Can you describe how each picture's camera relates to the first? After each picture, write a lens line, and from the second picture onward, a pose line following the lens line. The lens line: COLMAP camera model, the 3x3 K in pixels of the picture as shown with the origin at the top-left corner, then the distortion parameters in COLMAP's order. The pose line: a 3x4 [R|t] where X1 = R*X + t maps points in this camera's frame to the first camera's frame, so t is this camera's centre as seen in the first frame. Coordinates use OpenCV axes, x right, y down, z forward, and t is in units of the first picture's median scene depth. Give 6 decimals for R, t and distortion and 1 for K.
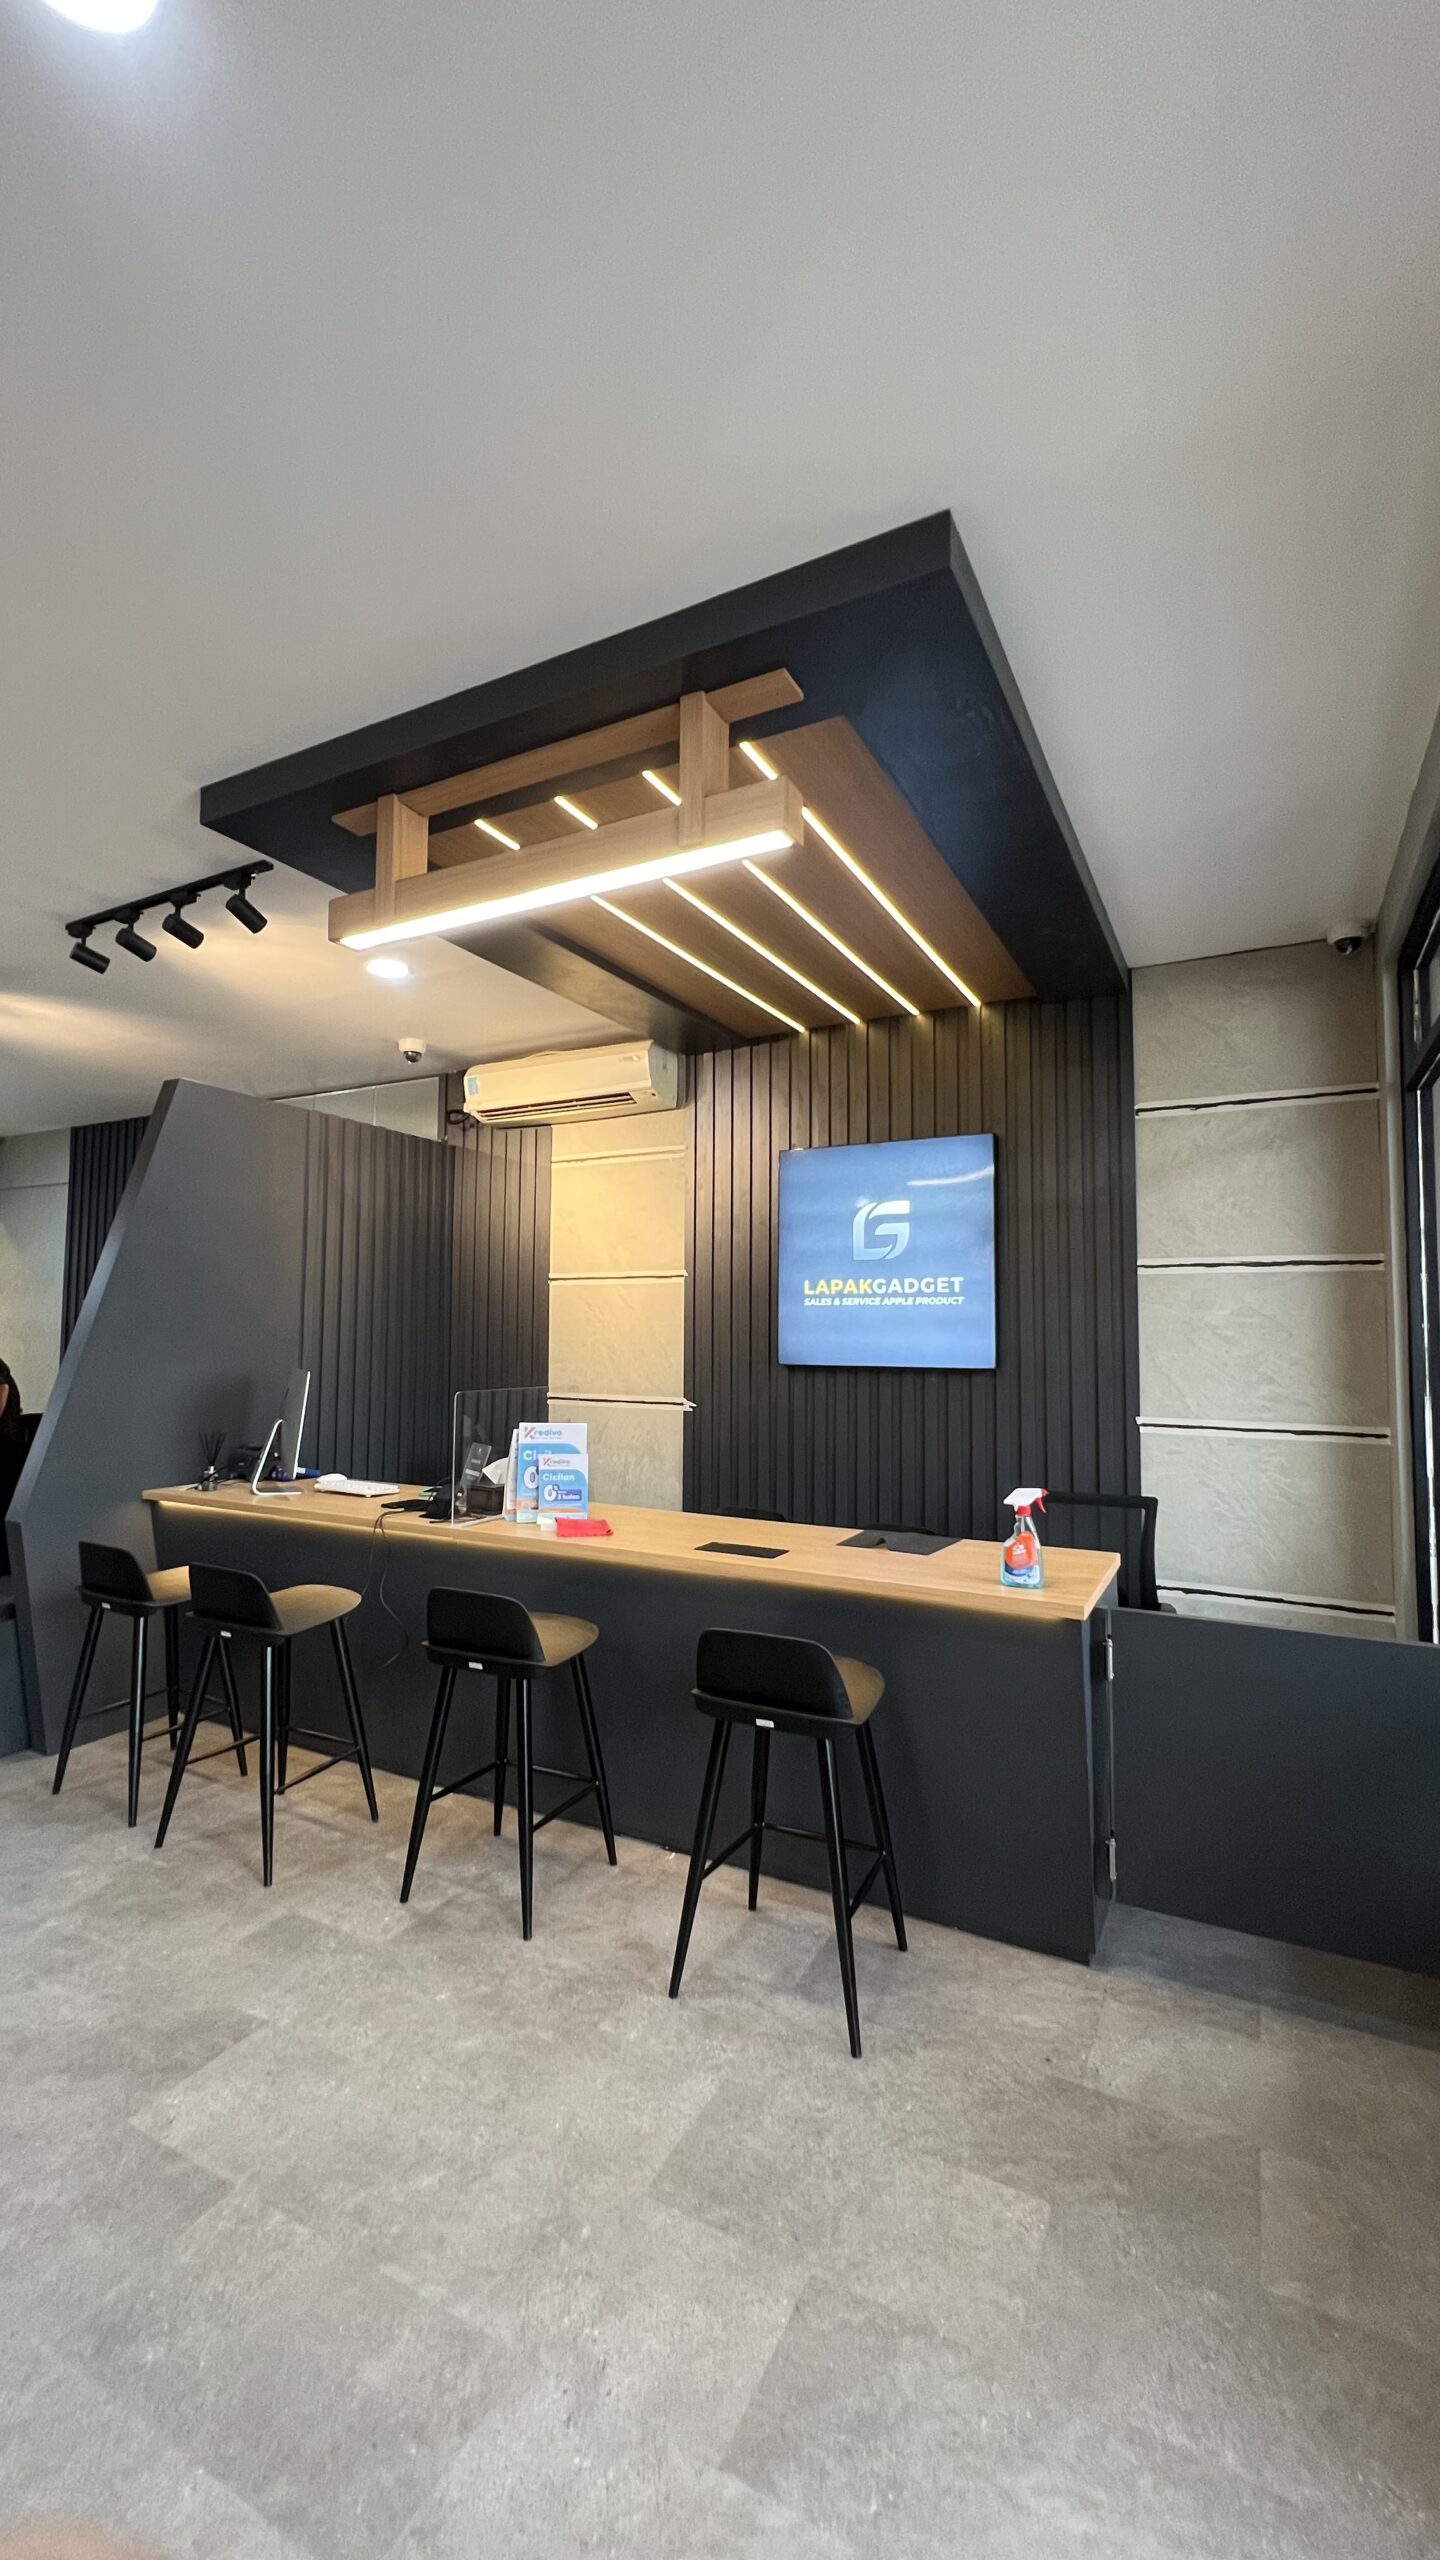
lens RADIAL K [[1009.3, 0, 720.0], [0, 1009.3, 1280.0], [0, 0, 1]] dist [-0.001828, -0.000066]
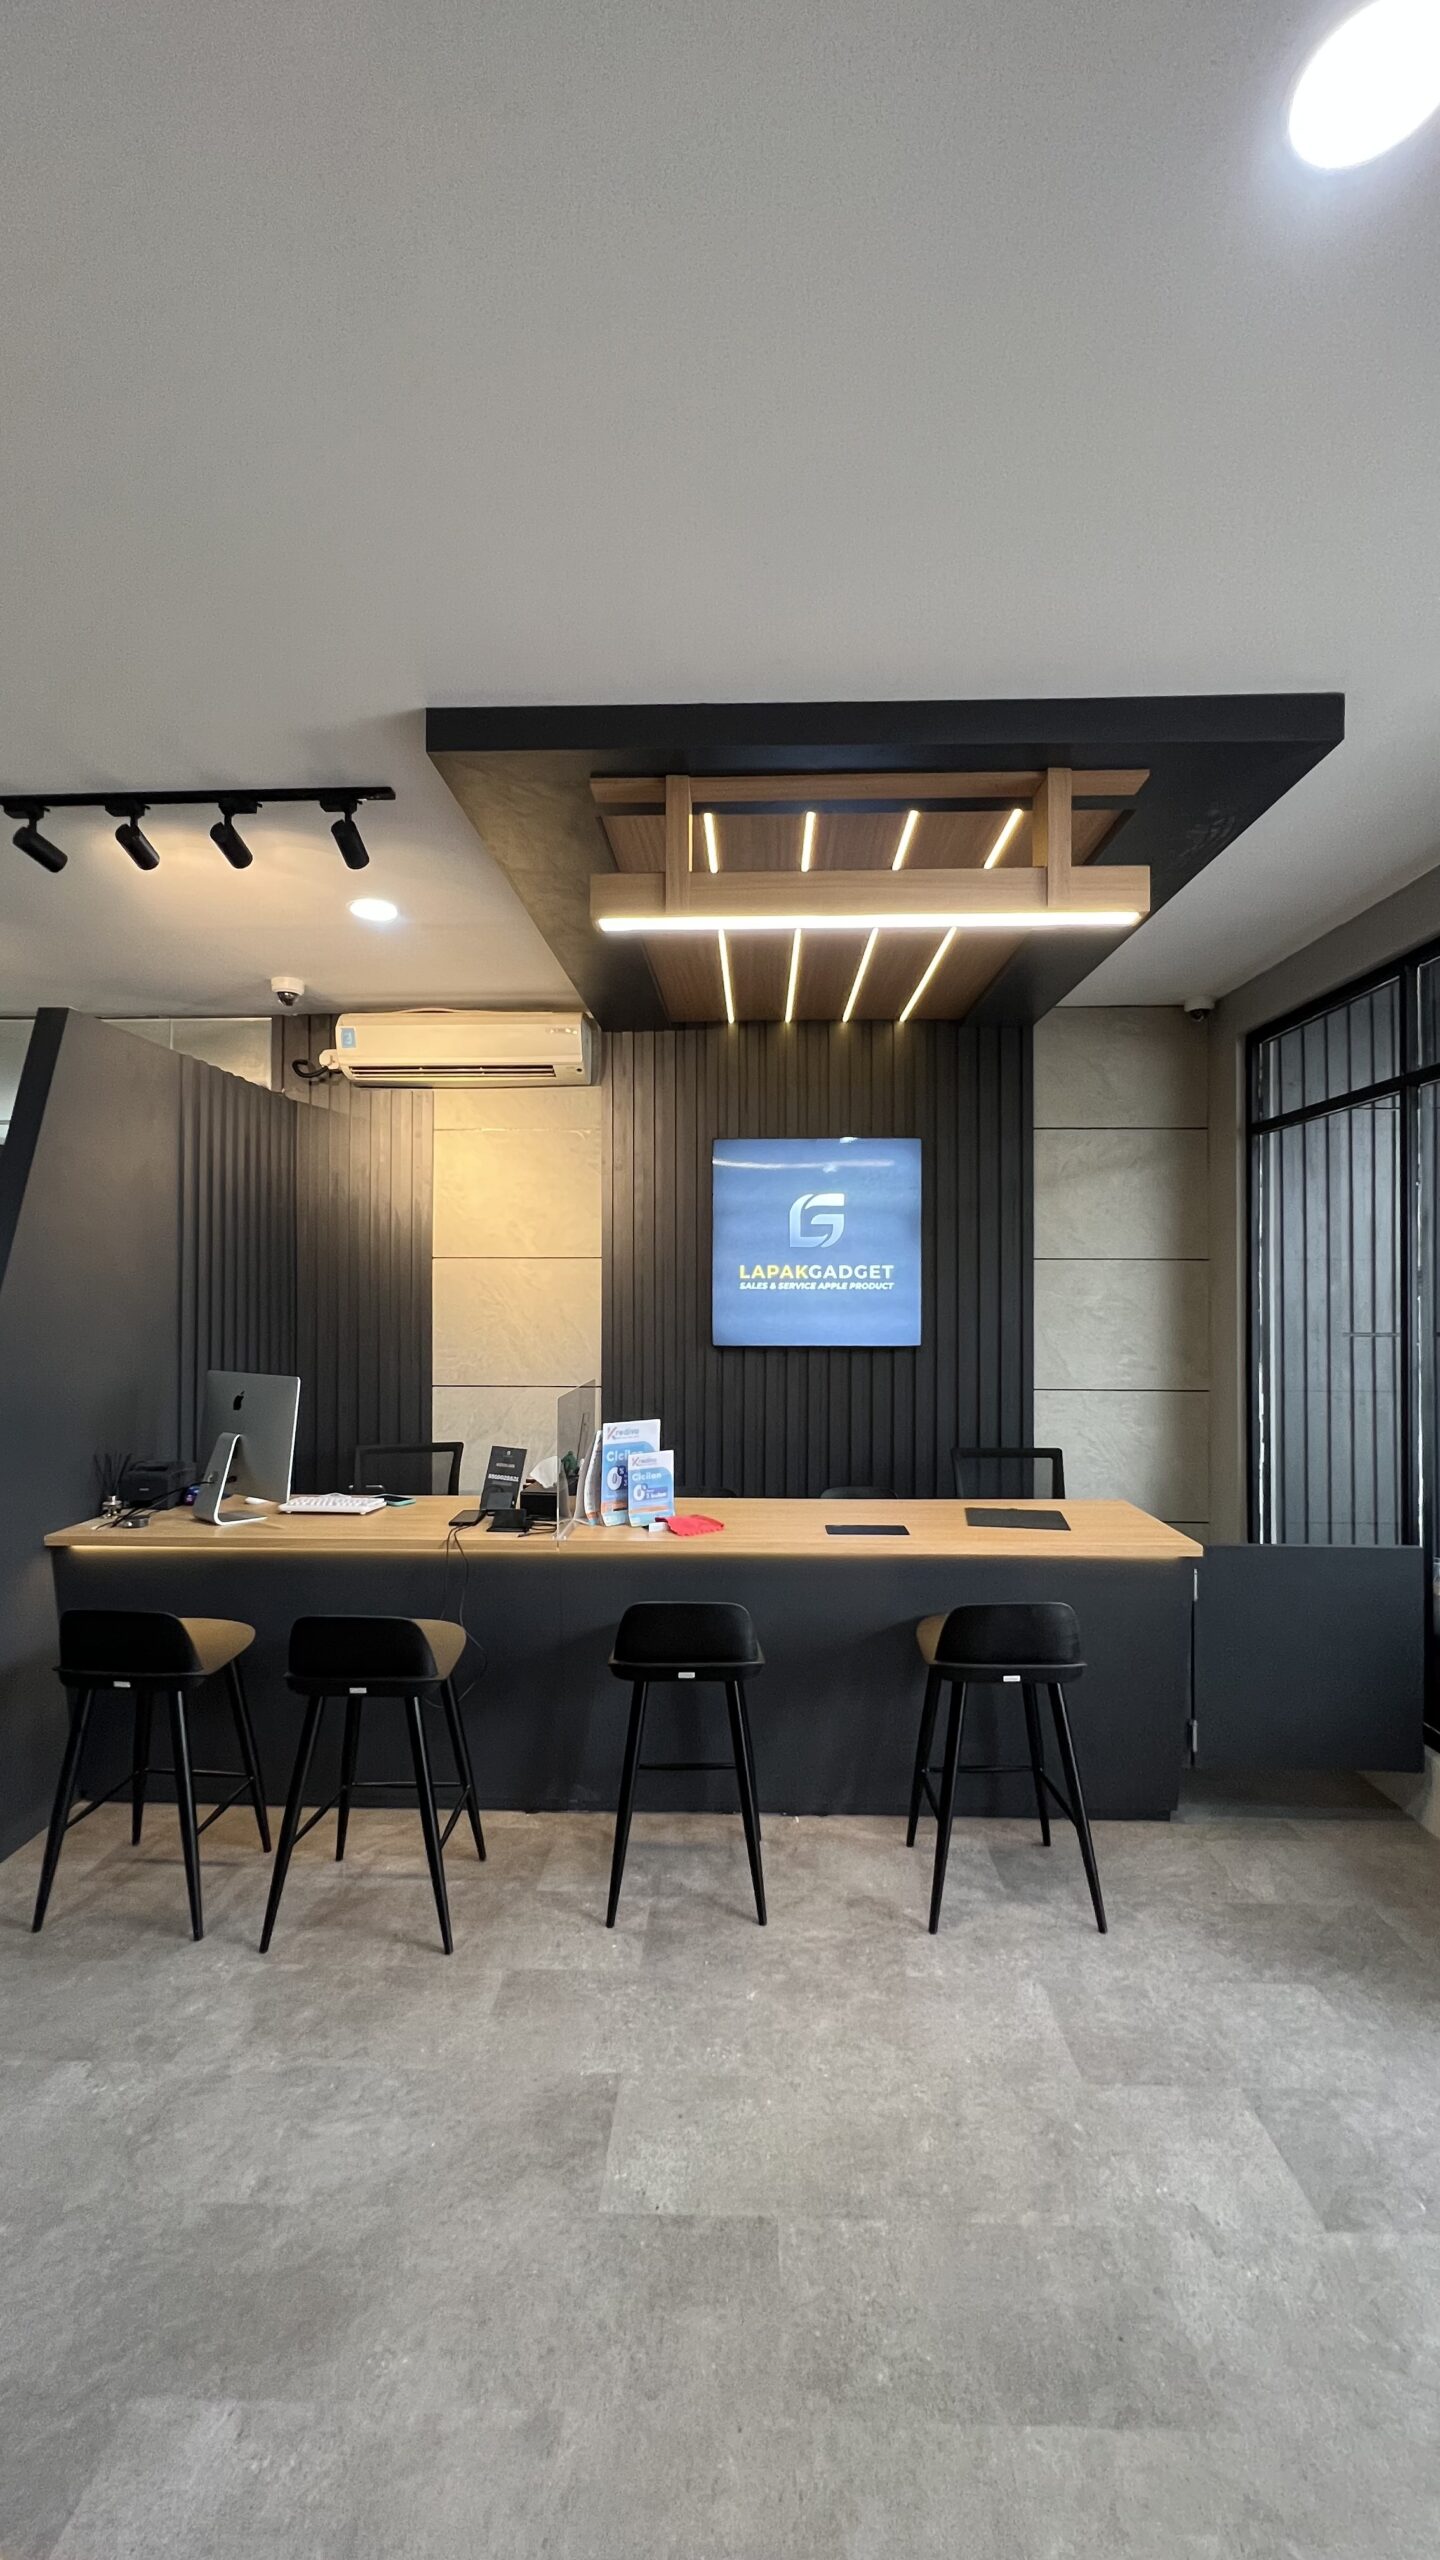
lens RADIAL K [[1009.3, 0, 720.0], [0, 1009.3, 1280.0], [0, 0, 1]] dist [-0.001828, -0.000066]
pose [[0.902326, -0.003275, 0.431042, -0.429684], [-0.018417, 0.998765, 0.046141, -0.035743], [-0.430661, -0.049573, 0.901151, 0.073581]]
